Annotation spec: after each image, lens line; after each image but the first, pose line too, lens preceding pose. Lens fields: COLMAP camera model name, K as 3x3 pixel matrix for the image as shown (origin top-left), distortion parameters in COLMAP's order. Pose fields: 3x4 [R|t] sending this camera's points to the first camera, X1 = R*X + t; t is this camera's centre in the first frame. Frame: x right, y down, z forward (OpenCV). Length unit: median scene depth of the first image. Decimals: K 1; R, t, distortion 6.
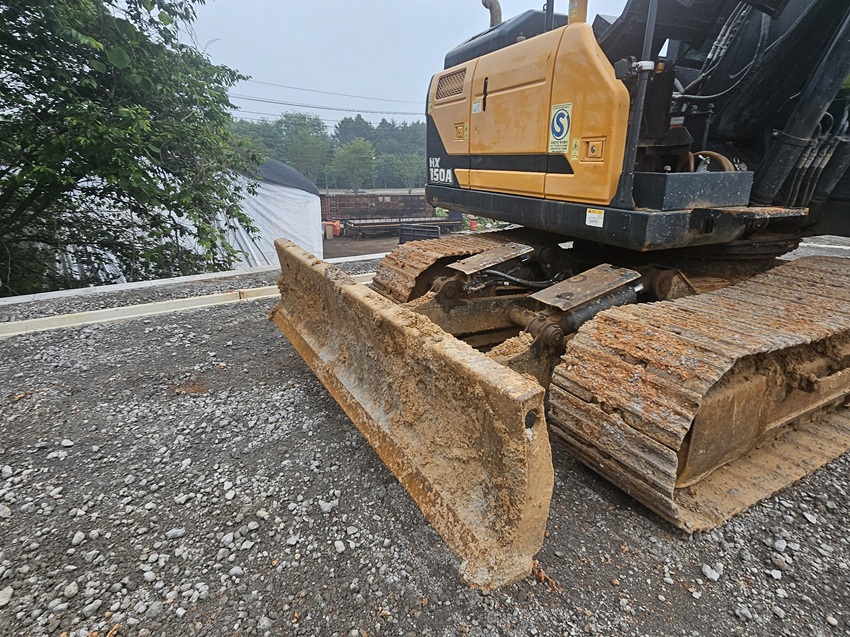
lens RADIAL K [[497.8, 0, 430.3], [0, 497.8, 317.9], [0, 0, 1]] dist [-0.001373, -0.000038]
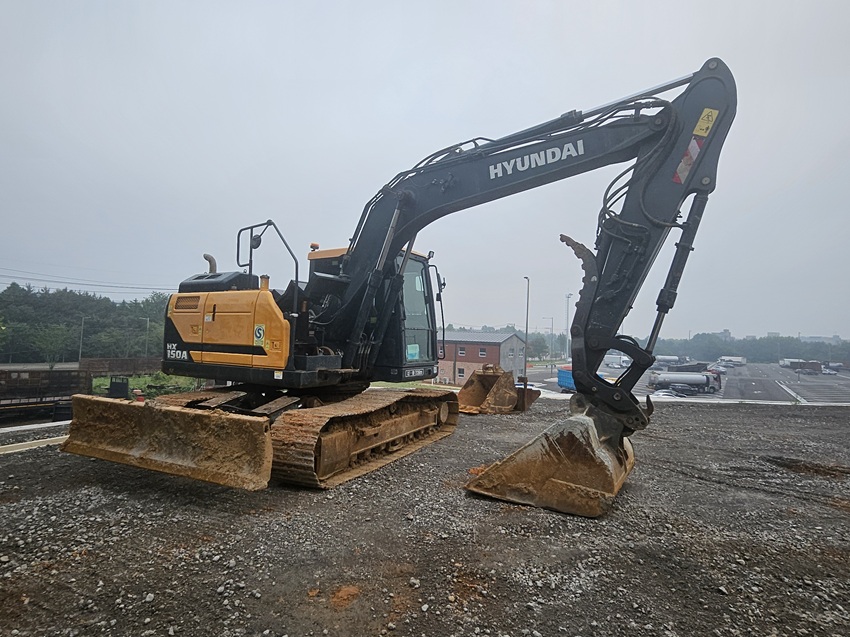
lens RADIAL K [[497.8, 0, 430.3], [0, 497.8, 317.9], [0, 0, 1]] dist [-0.001373, -0.000038]
pose [[0.813108, 0.047020, 0.580211, -0.390818], [0.150899, 0.945635, -0.288104, 0.279727], [-0.562214, 0.321813, 0.761808, -1.076555]]
